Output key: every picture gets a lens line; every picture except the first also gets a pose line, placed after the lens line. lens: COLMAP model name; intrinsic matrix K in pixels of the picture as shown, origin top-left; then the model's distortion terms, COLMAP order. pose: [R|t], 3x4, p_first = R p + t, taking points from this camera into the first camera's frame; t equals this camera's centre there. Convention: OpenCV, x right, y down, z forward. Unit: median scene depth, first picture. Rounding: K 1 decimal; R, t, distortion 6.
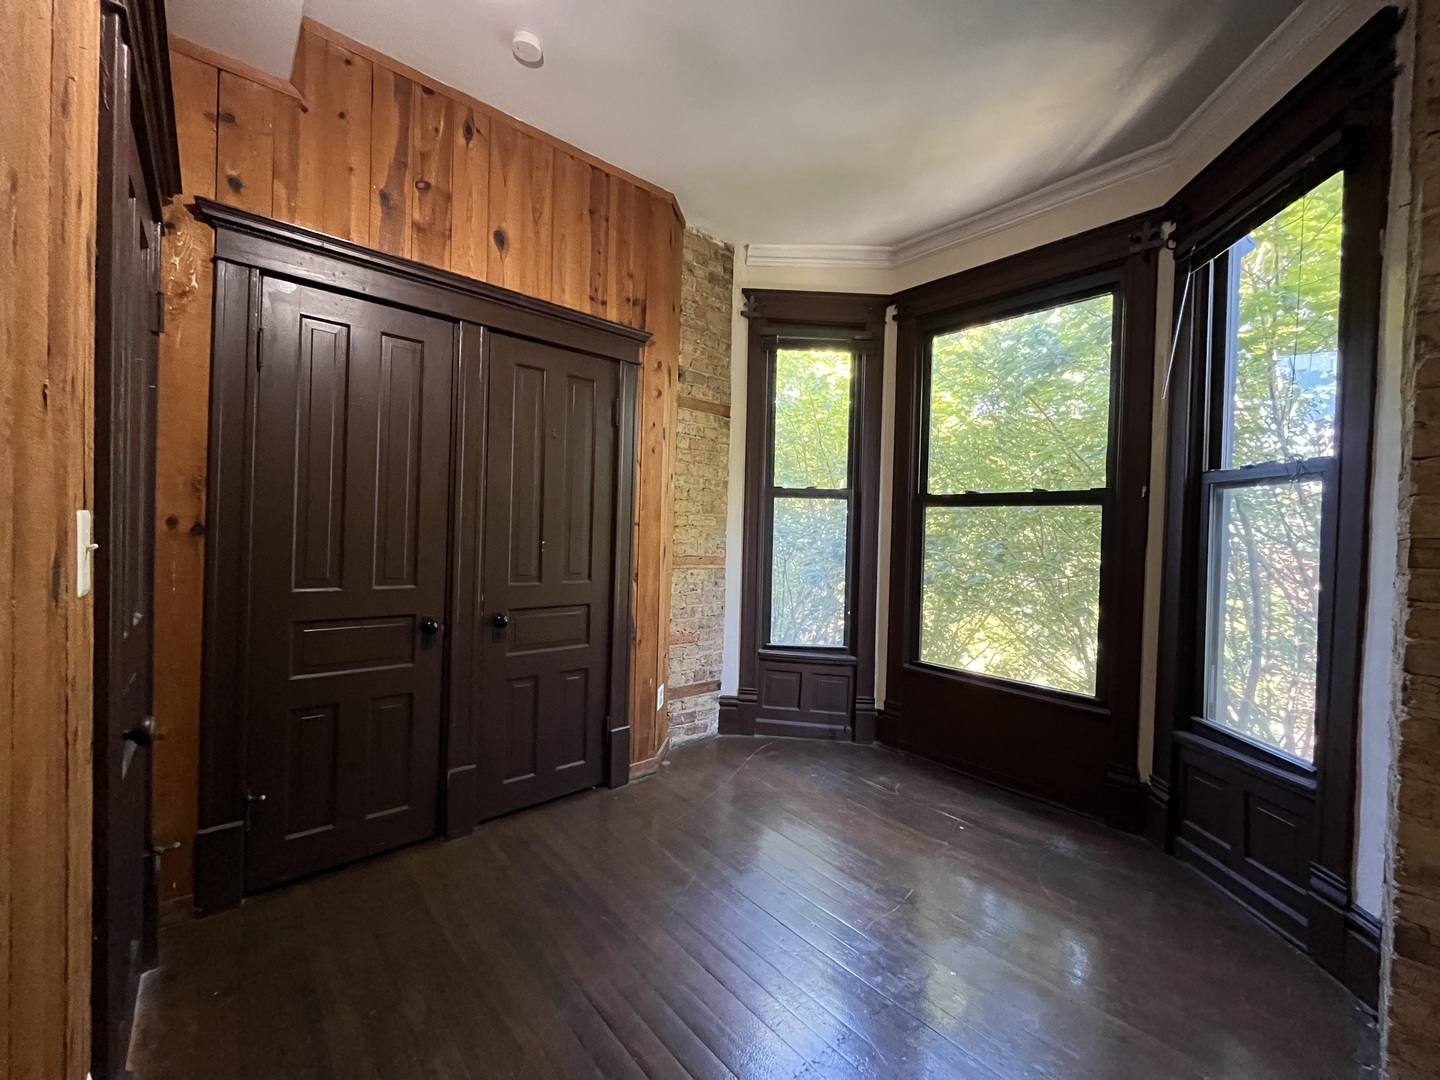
lens RADIAL K [[582.2, 0, 716.8], [0, 582.2, 535.3], [0, 0, 1]] dist [-0.001298, 0.000246]
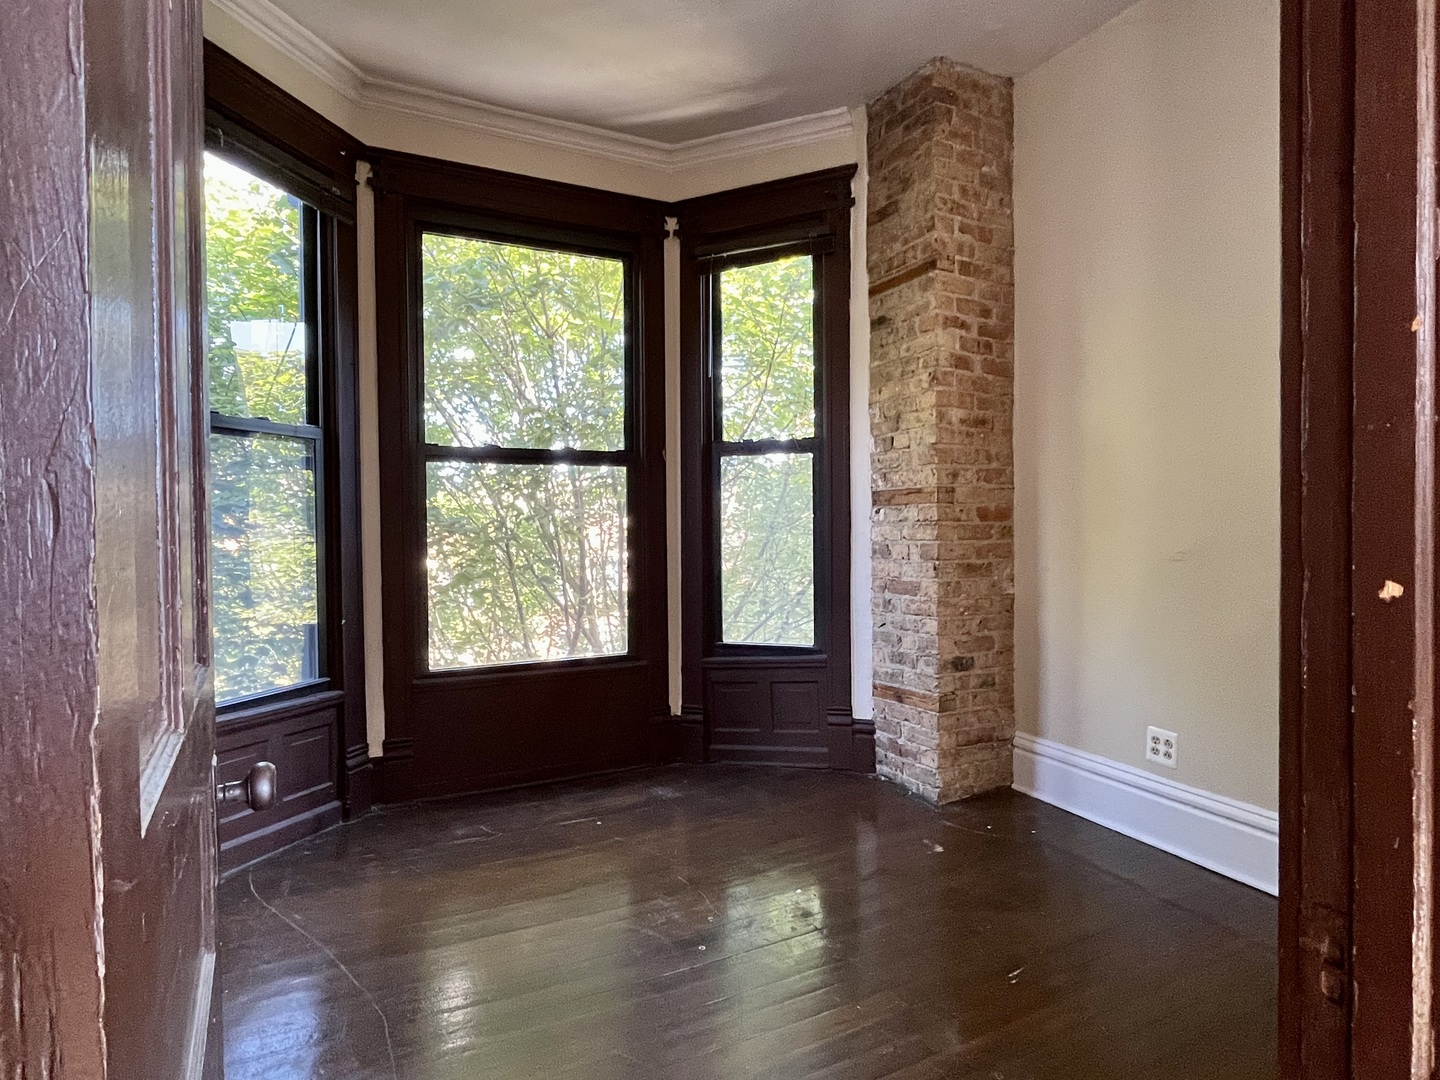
lens RADIAL K [[756.8, 0, 714.0], [0, 756.8, 533.5], [0, 0, 1]] dist [0.000056, 0.000639]
pose [[0.256182, -0.037270, 0.965910, -0.579693], [0.030197, 0.999077, 0.030540, 0.030659], [-0.966157, 0.021344, 0.257071, 0.487493]]
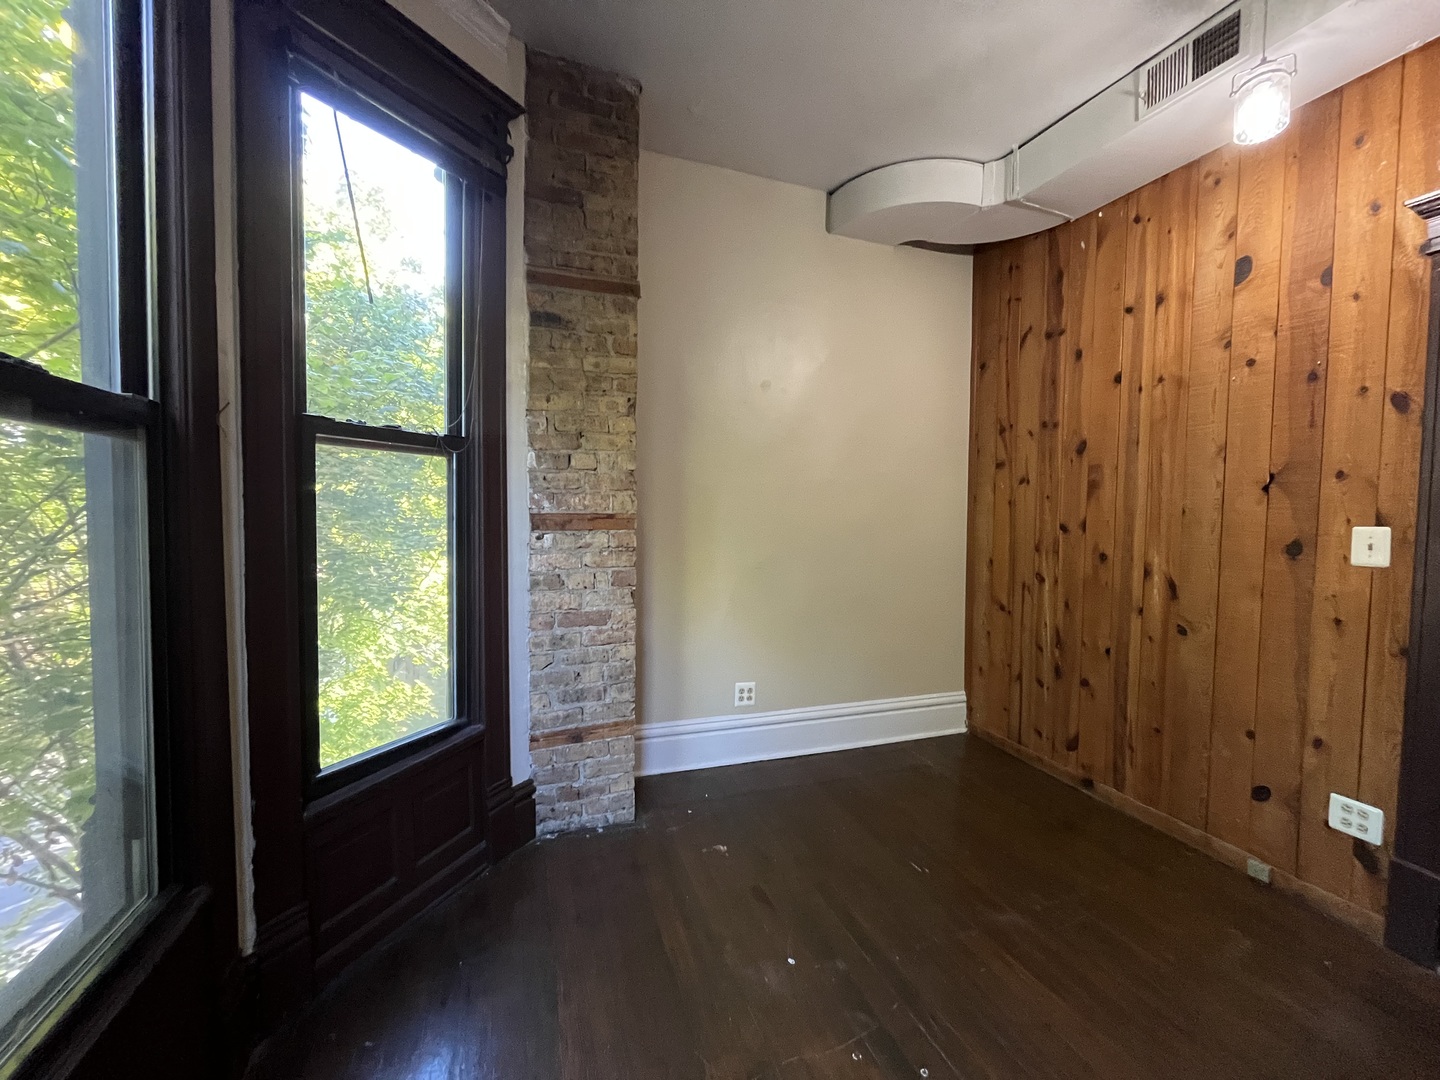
lens RADIAL K [[582.2, 0, 714.3], [0, 582.2, 541.7], [0, 0, 1]] dist [-0.001298, 0.000246]
pose [[-0.929579, -0.039515, 0.366500, 0.132119], [-0.016002, 0.997626, 0.066977, -0.011030], [-0.368276, 0.056395, -0.928004, 1.199399]]
